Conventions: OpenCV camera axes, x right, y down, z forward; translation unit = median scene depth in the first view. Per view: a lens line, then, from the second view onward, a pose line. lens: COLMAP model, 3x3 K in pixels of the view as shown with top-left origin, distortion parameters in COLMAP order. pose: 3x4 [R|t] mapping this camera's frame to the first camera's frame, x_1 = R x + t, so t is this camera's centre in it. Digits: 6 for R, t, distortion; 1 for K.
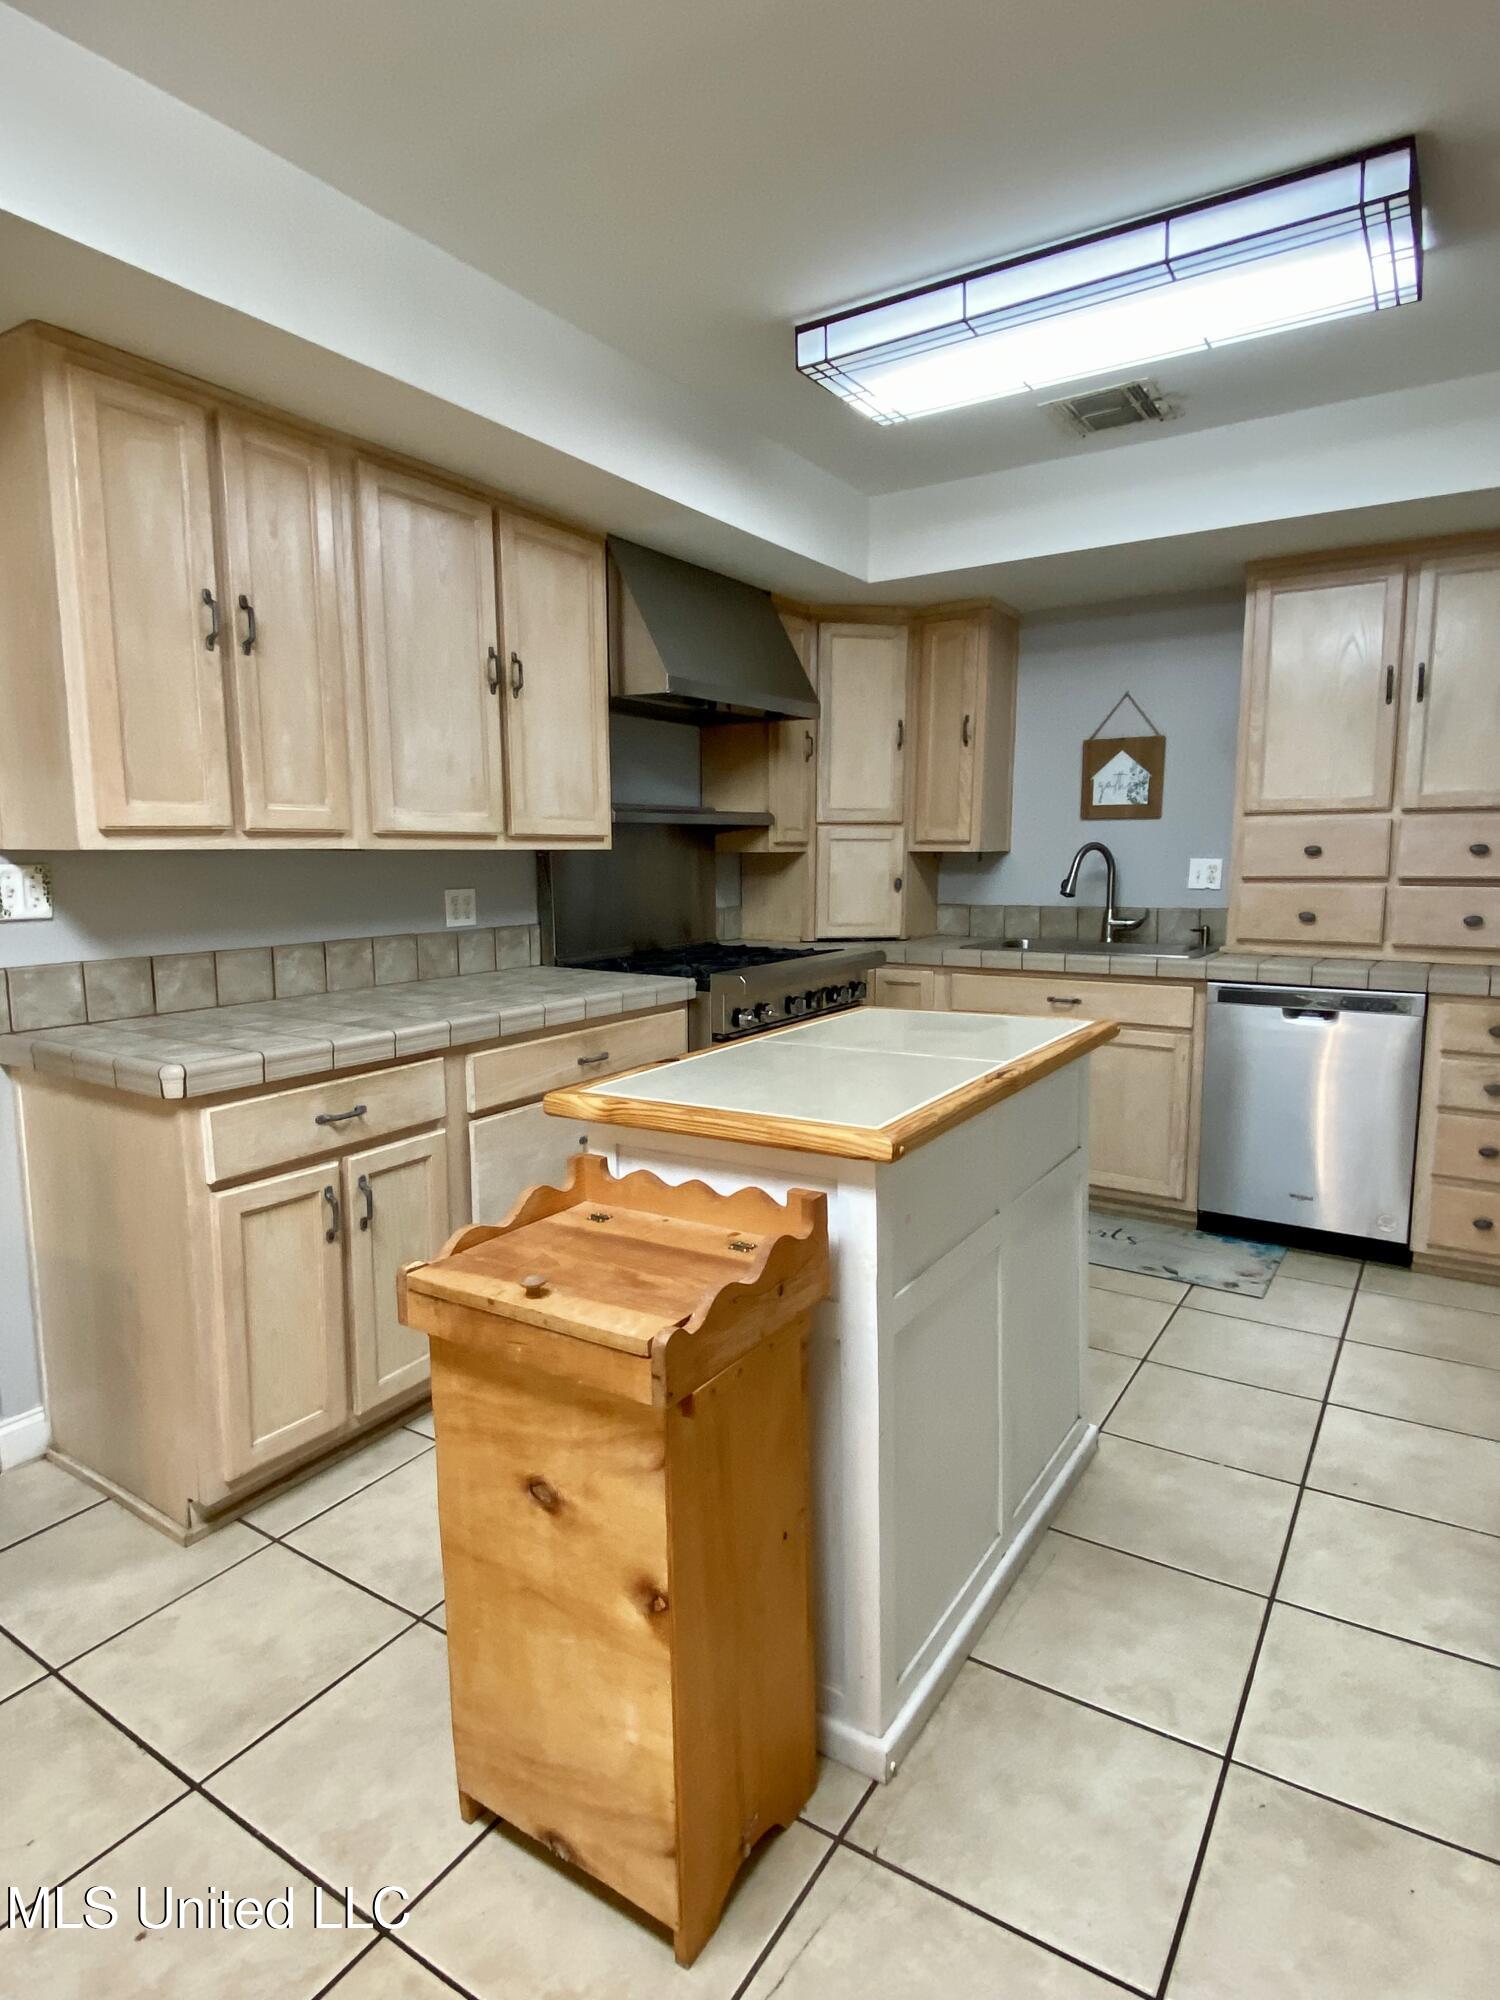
lens RADIAL K [[1106.4, 0, 734.4], [0, 1106.4, 986.8], [0, 0, 1]] dist [0.002991, -0.005325]
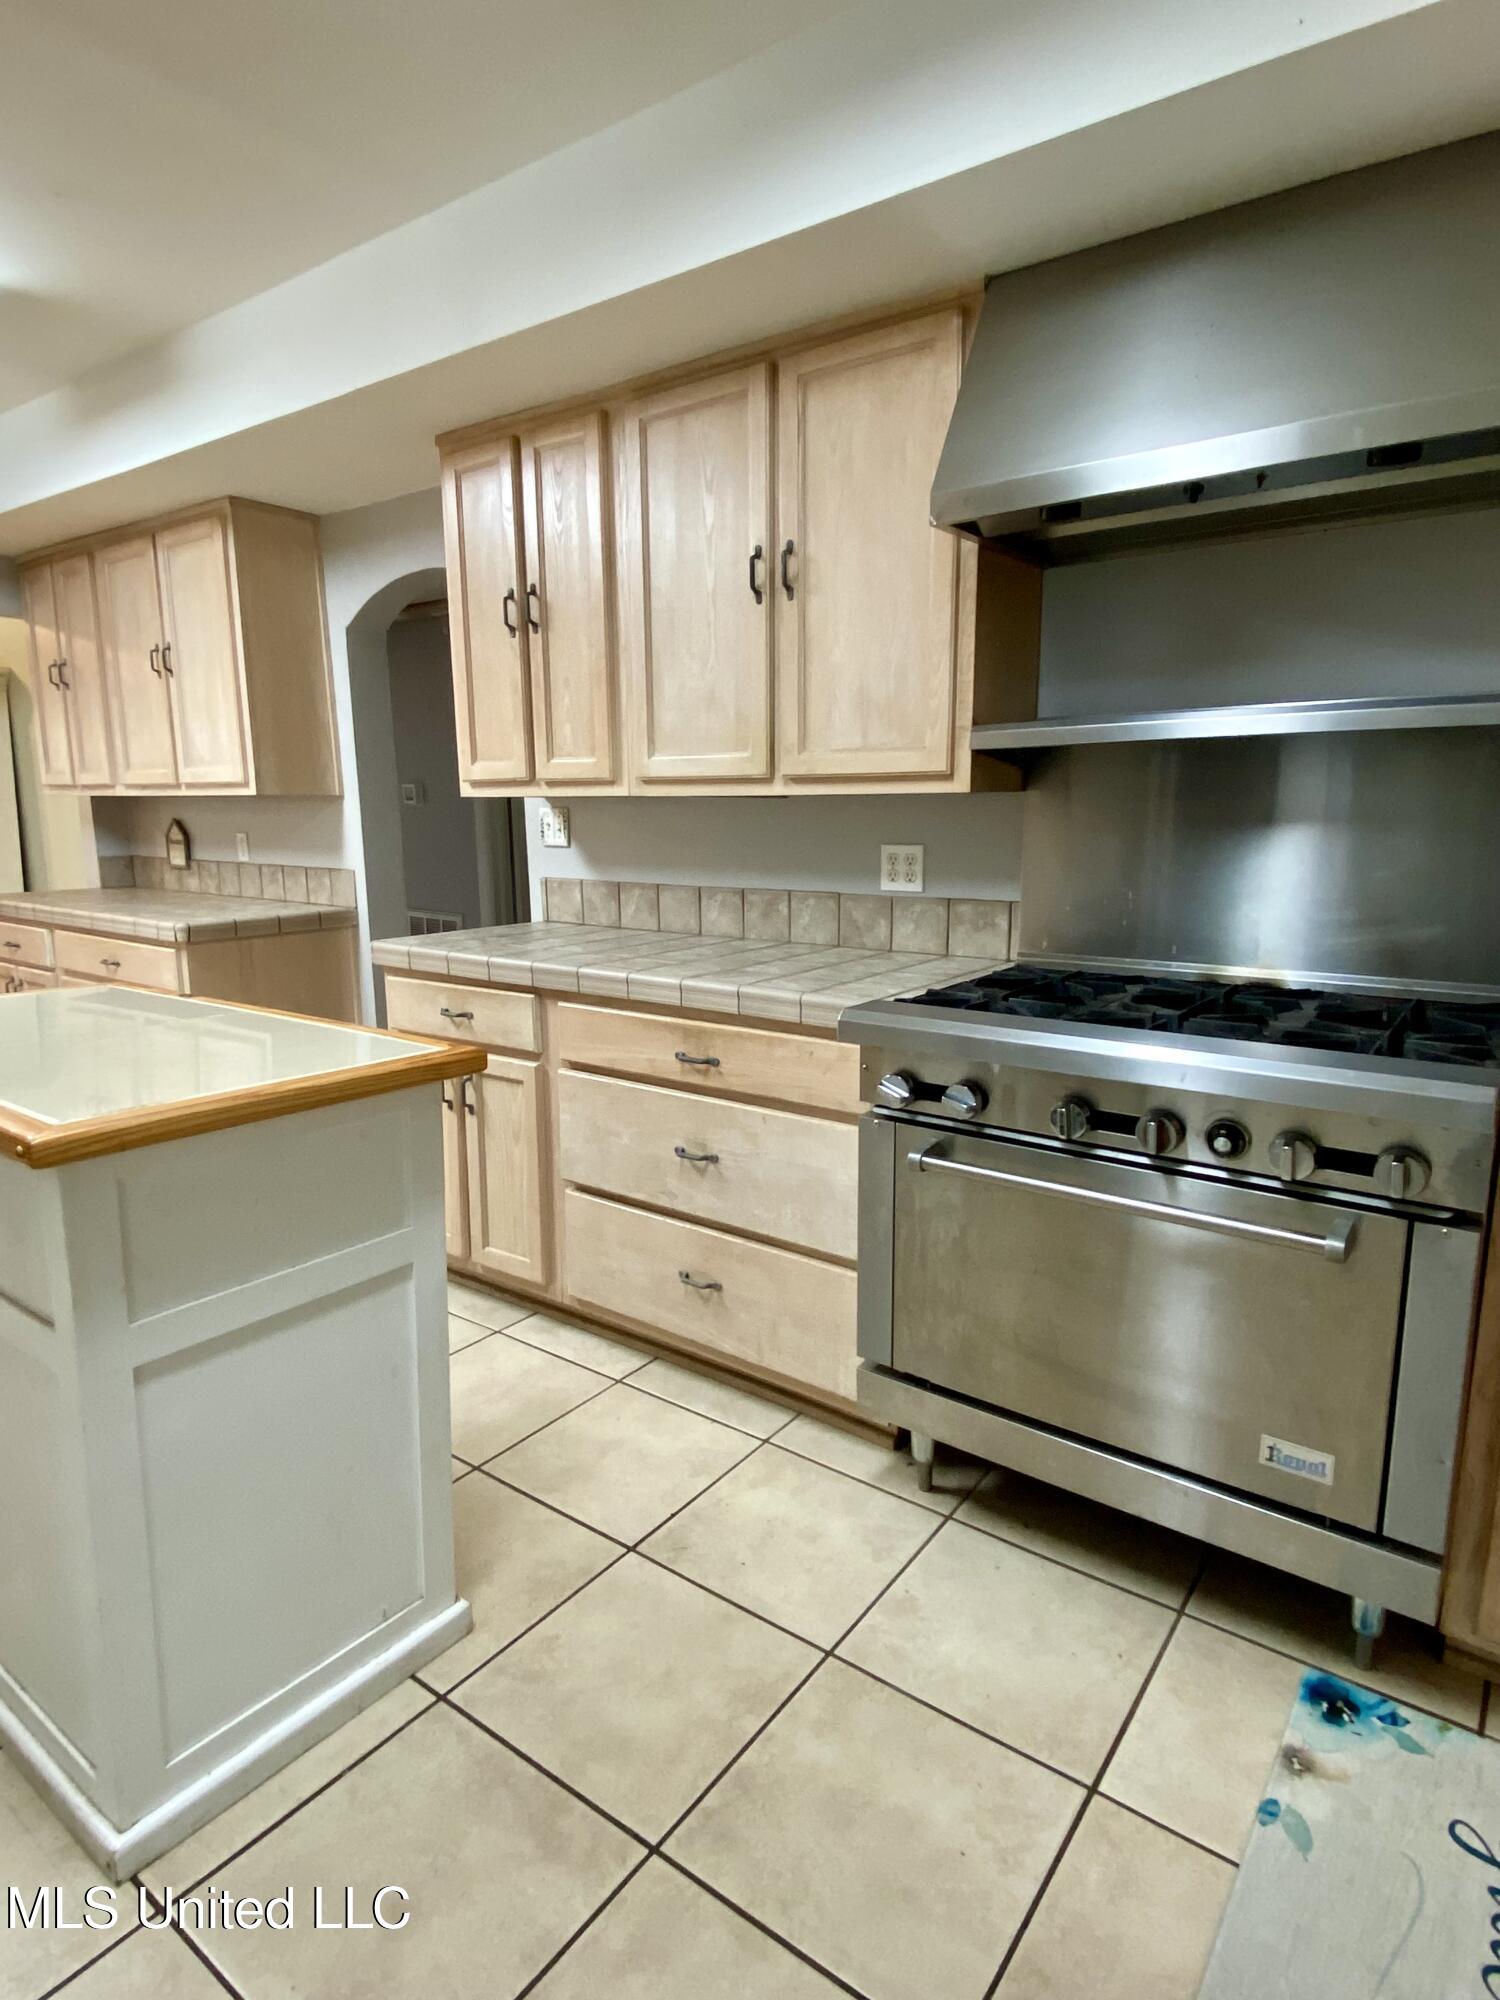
lens RADIAL K [[1106.4, 0, 752.4], [0, 1106.4, 1003.2], [0, 0, 1]] dist [0.002991, -0.005325]
pose [[-0.060178, 0.175580, -0.982624, 0.646813], [-0.122716, 0.975640, 0.181847, -0.124313], [0.990616, 0.131527, -0.037166, 1.068024]]
